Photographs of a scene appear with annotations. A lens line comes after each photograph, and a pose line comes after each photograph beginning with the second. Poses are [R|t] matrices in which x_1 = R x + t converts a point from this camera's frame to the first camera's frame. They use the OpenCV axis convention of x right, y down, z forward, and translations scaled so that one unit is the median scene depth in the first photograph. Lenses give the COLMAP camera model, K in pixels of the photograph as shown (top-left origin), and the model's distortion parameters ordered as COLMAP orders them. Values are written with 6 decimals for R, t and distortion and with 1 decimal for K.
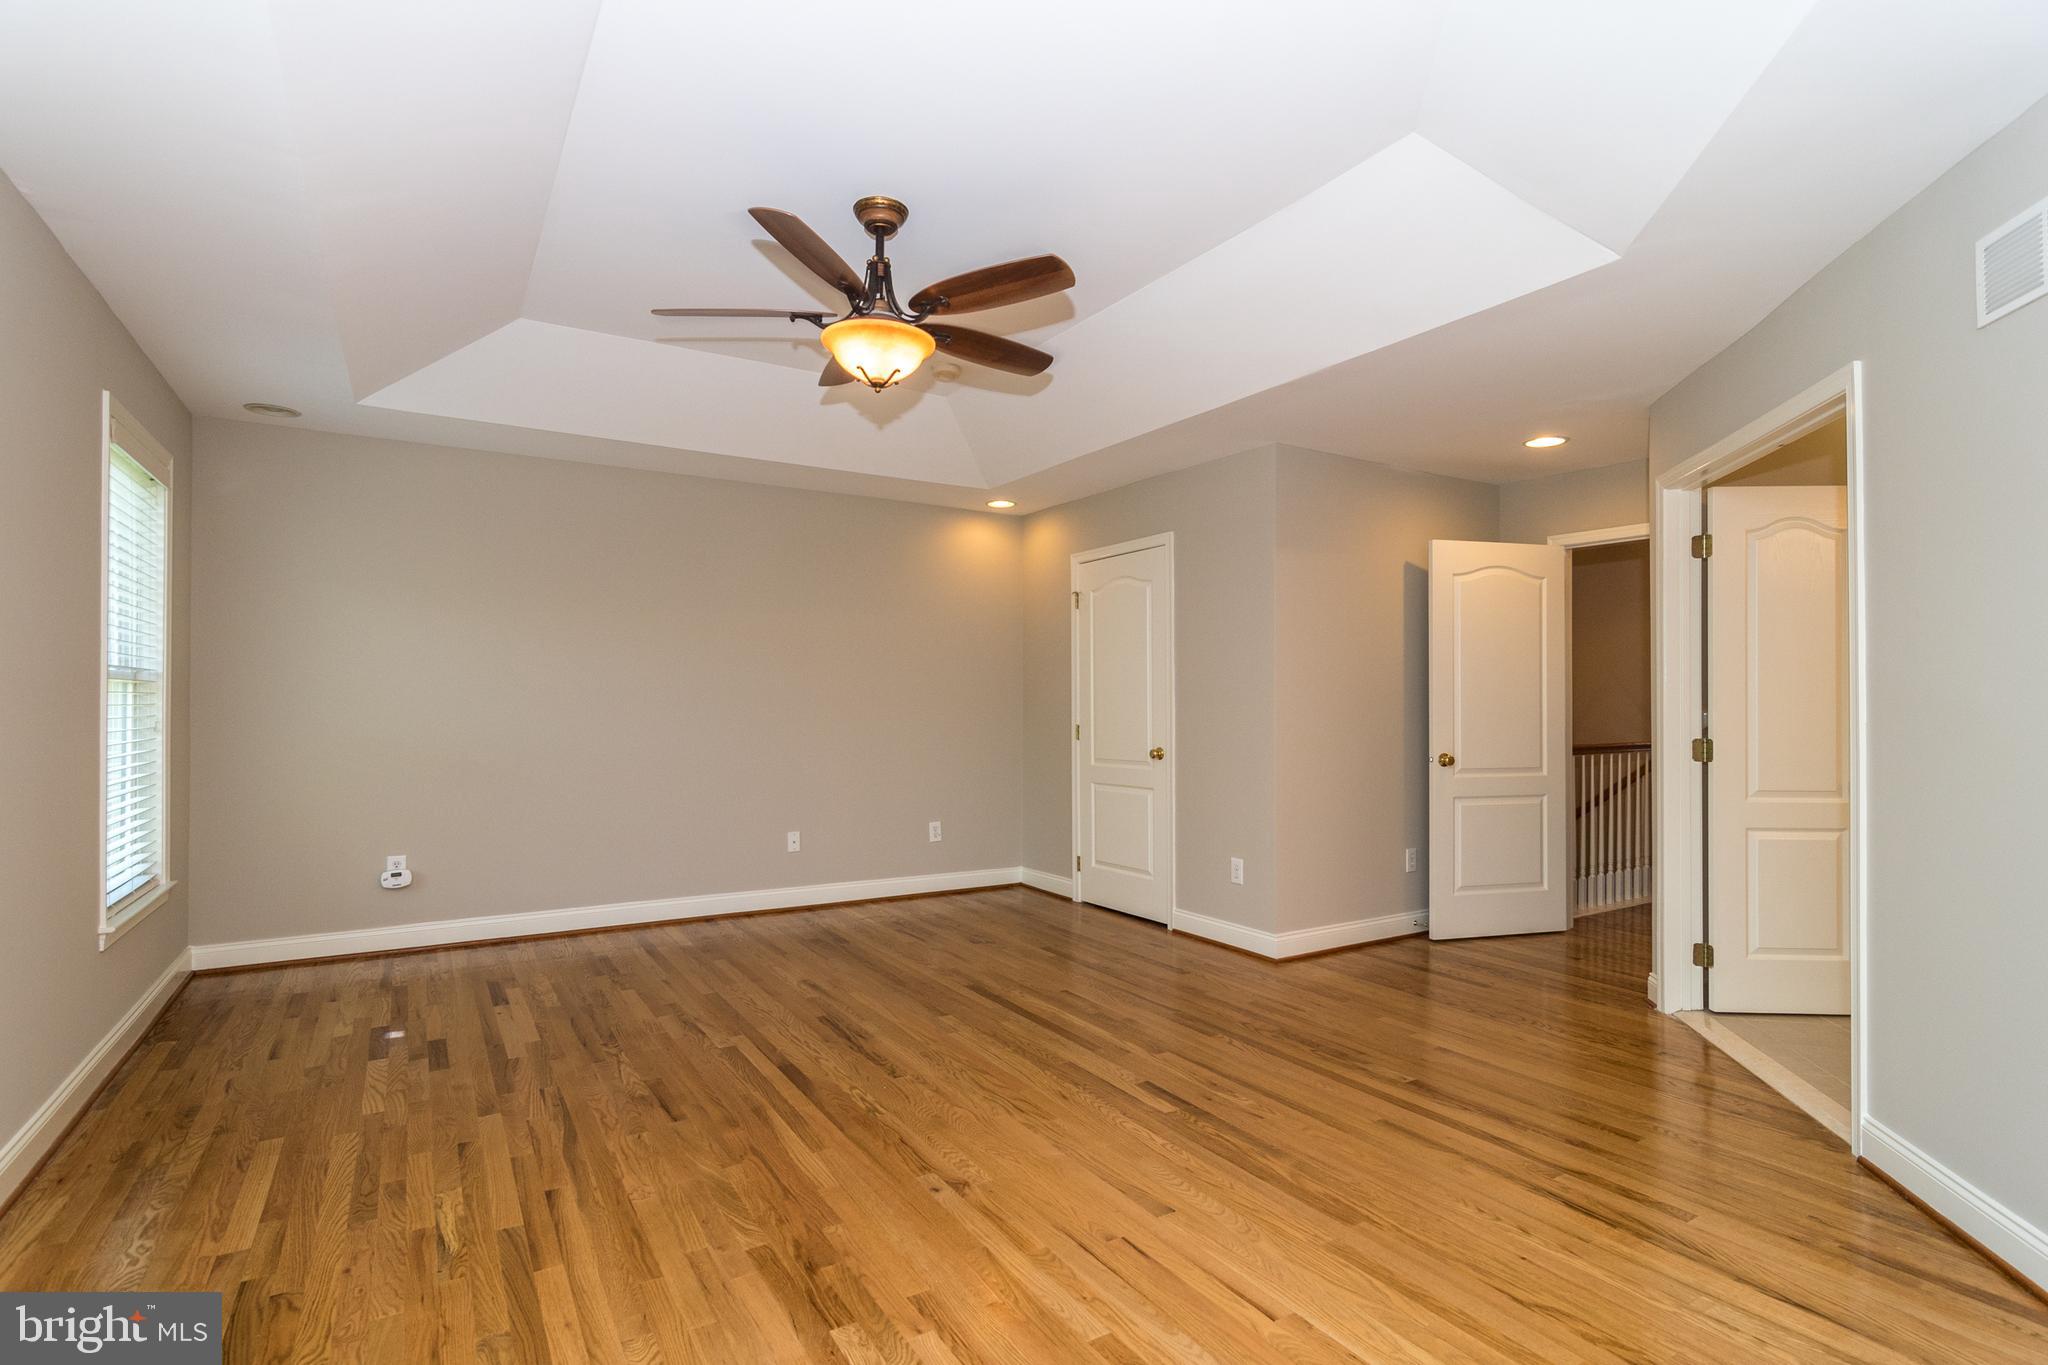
lens RADIAL K [[1006.5, 0, 1054.7], [0, 1006.5, 714.3], [0, 0, 1]] dist [-0.014238, 0.005689]
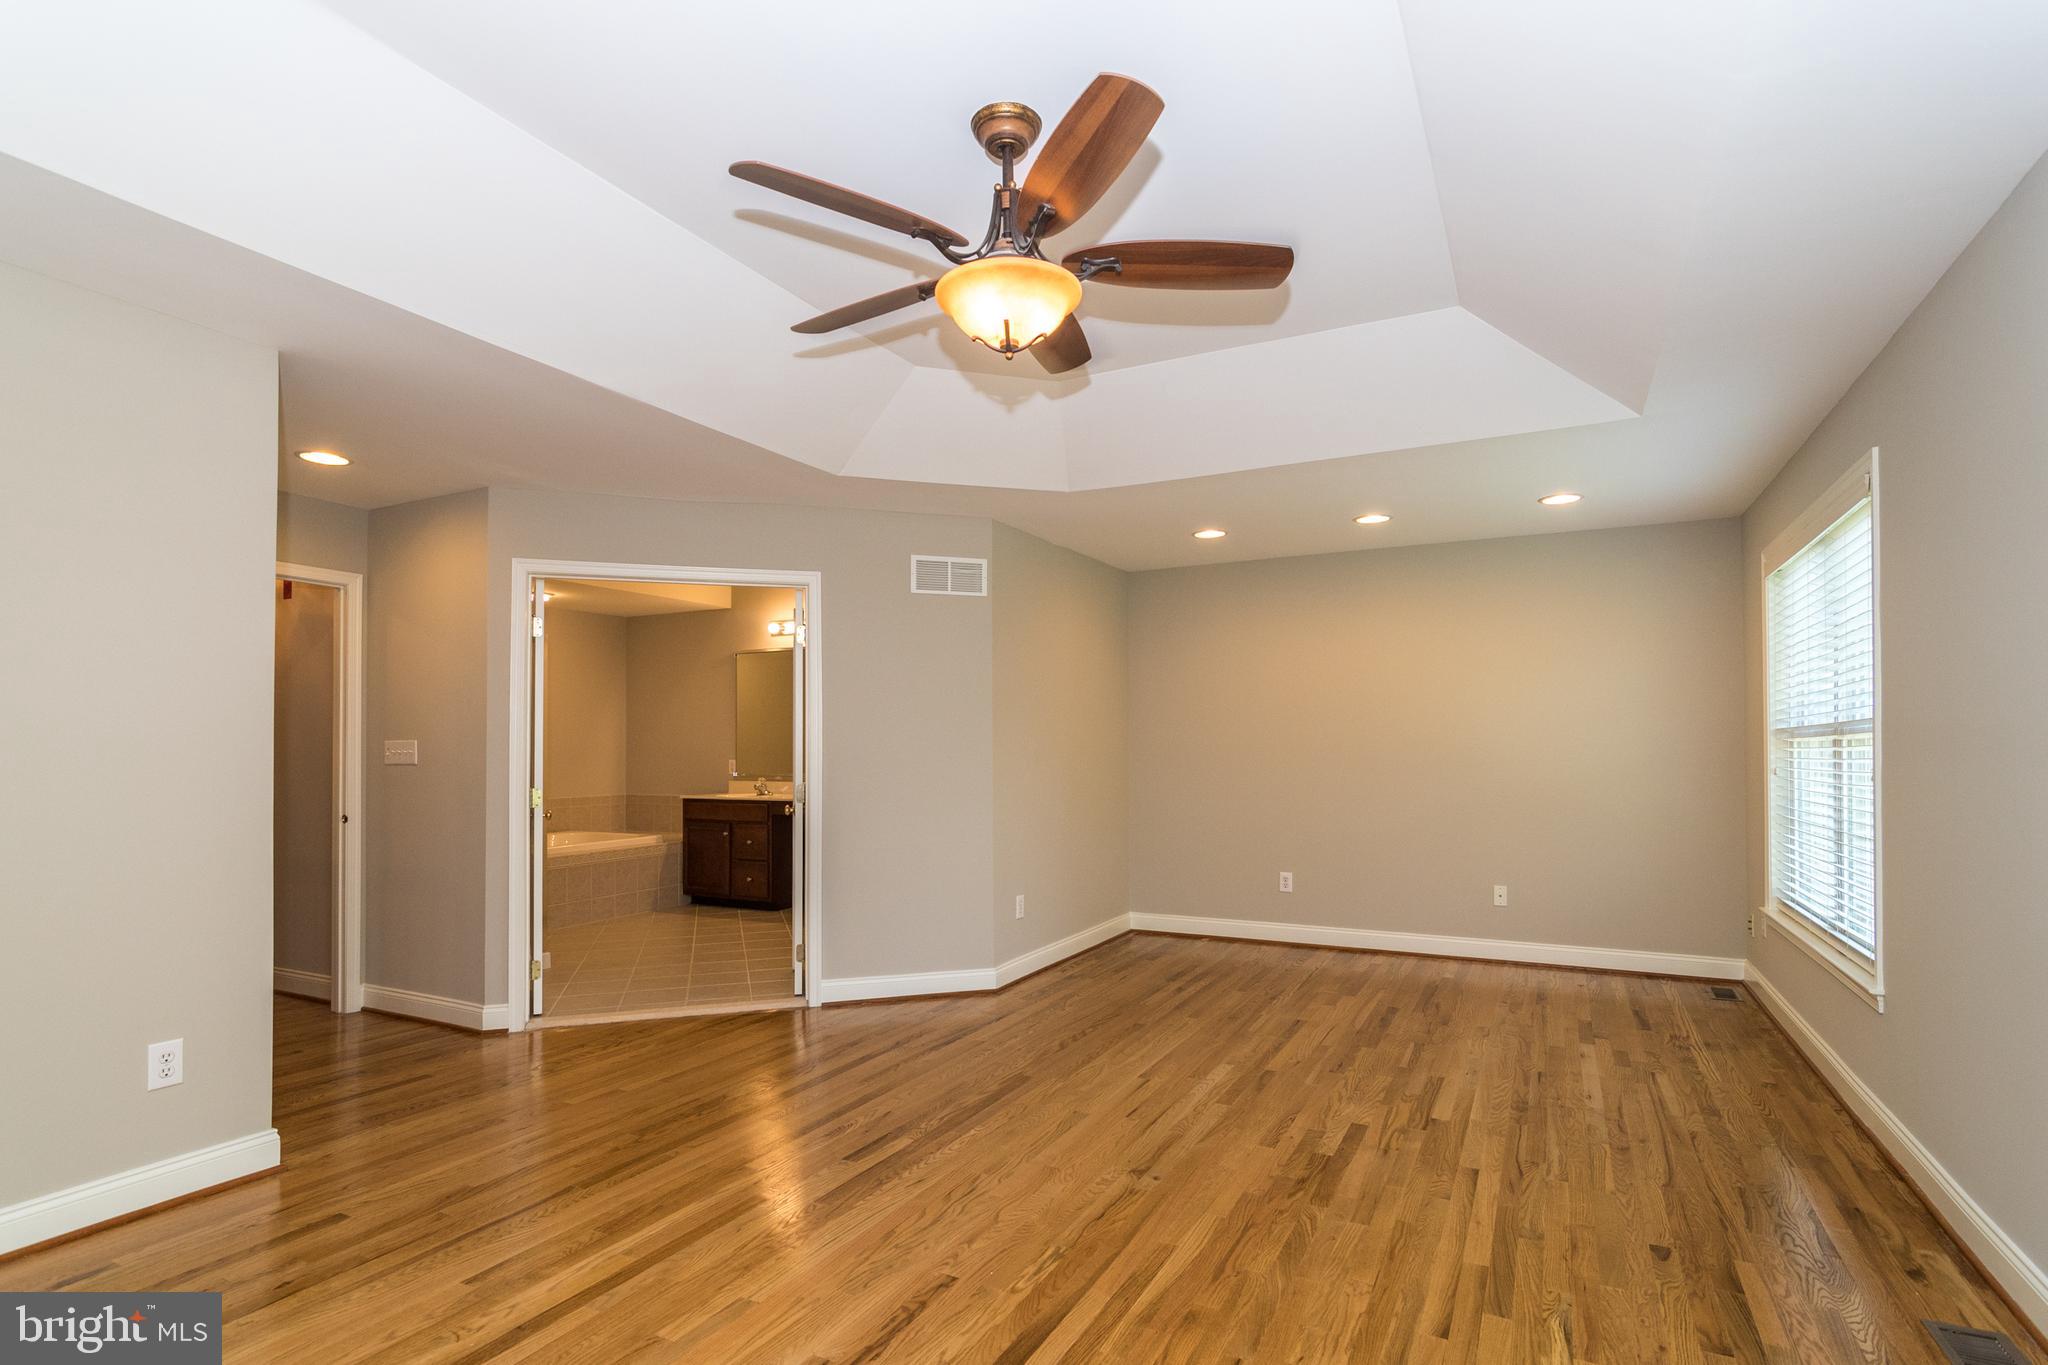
lens RADIAL K [[1006.5, 0, 1042.2], [0, 1006.5, 722.6], [0, 0, 1]] dist [-0.014238, 0.005689]
pose [[-0.506079, 0.024942, 0.862126, -1.051425], [0.010621, 0.999686, -0.022688, -0.024396], [-0.862422, -0.002326, -0.506185, 1.683887]]
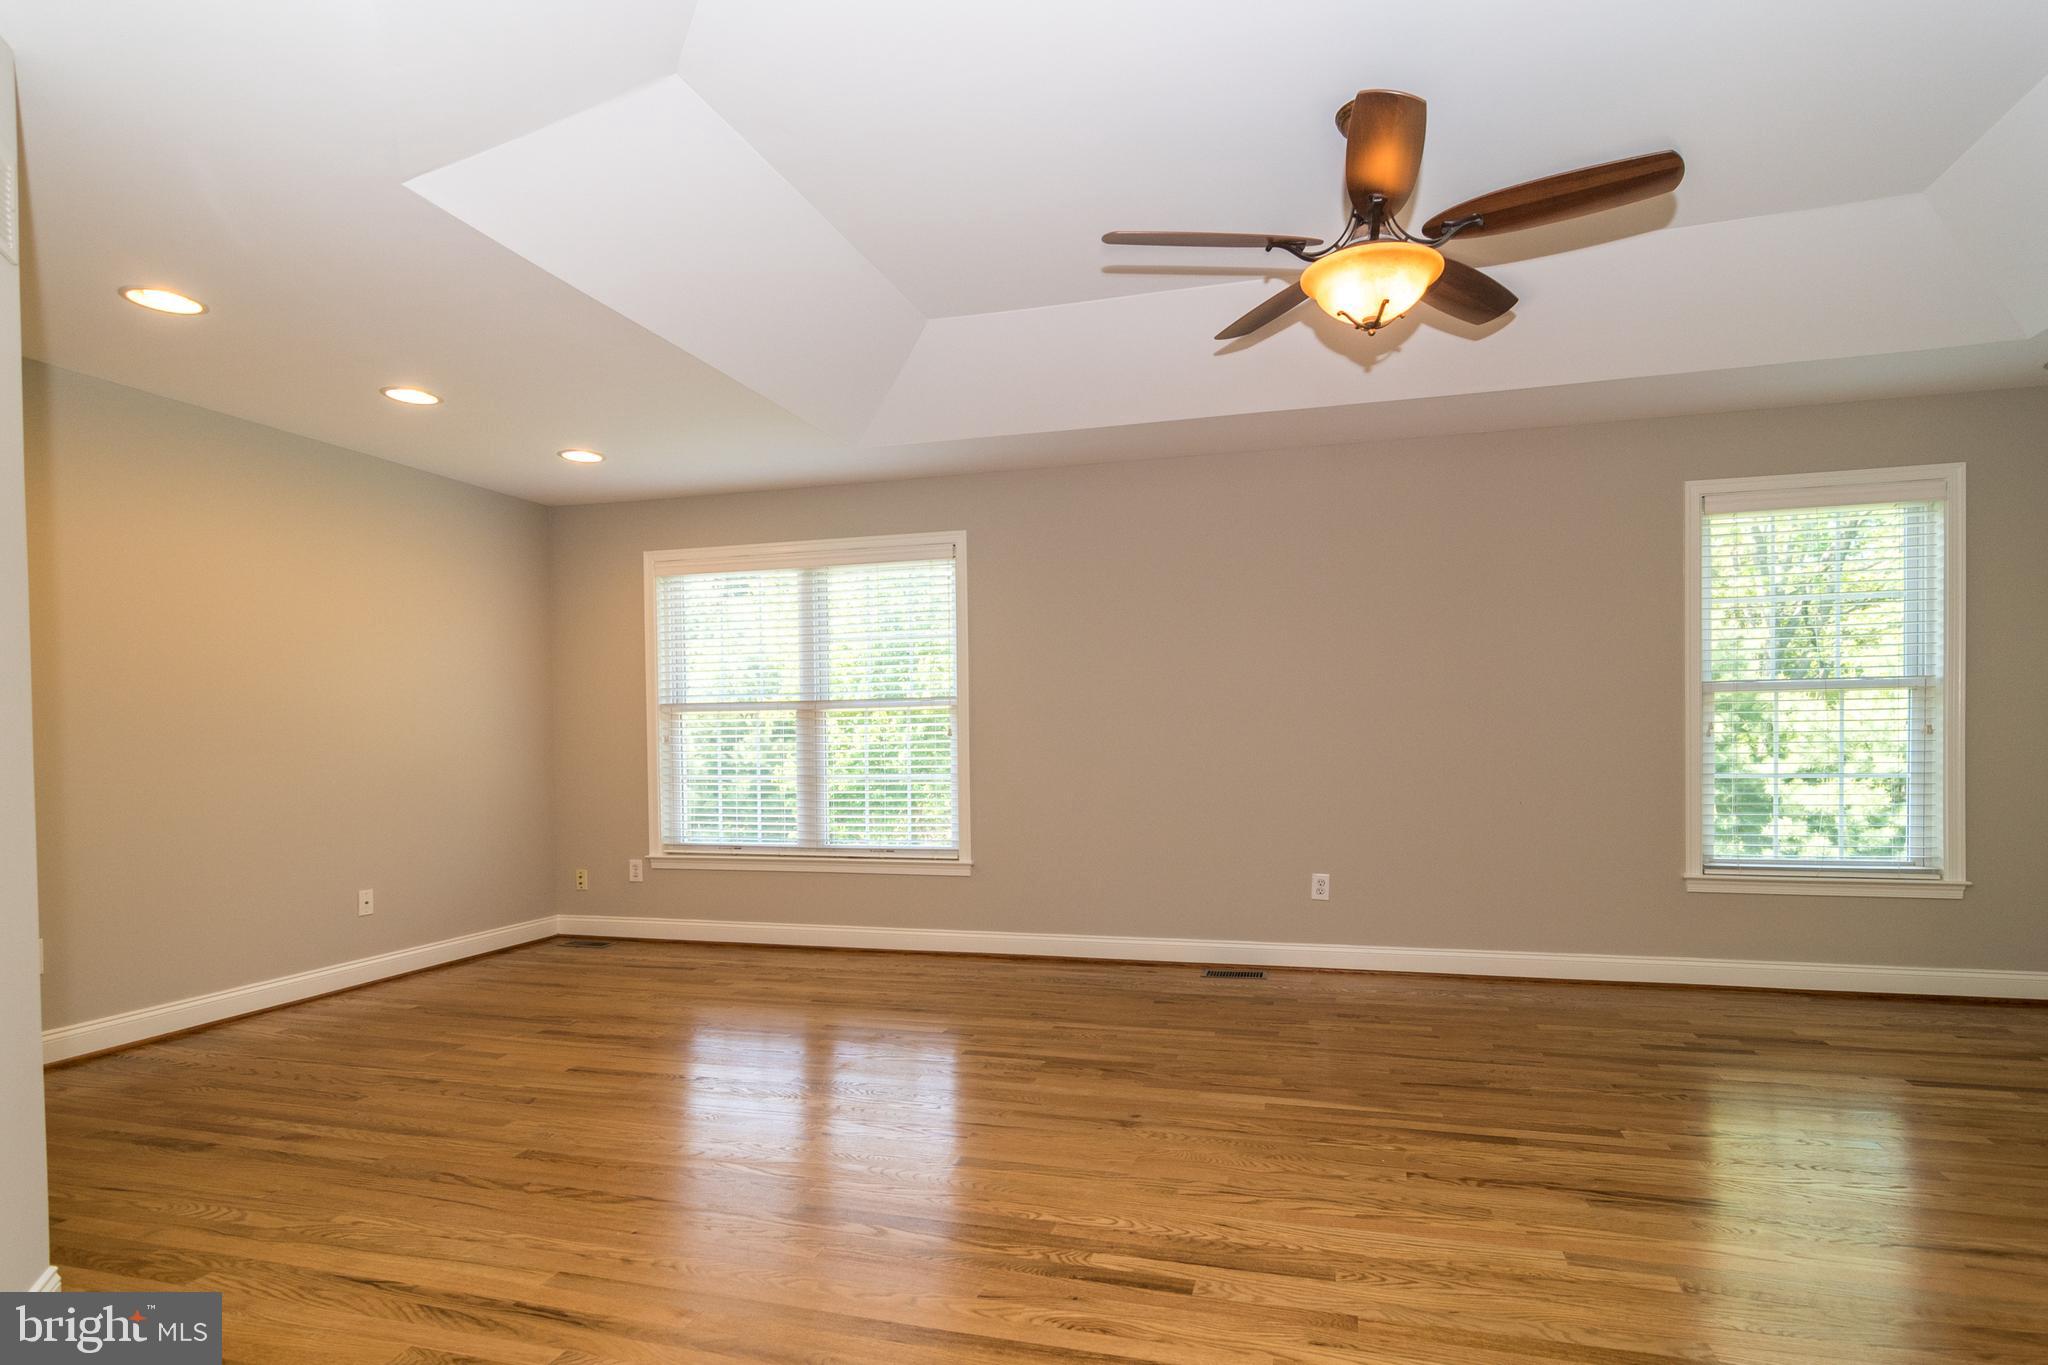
lens RADIAL K [[1006.5, 0, 1036.0], [0, 1006.5, 727.2], [0, 0, 1]] dist [-0.014238, 0.005689]
pose [[-0.757479, 0.001648, -0.652857, 0.725042], [0.004593, 0.999986, -0.002804, 0.023131], [0.652843, -0.005123, -0.757476, 1.800193]]
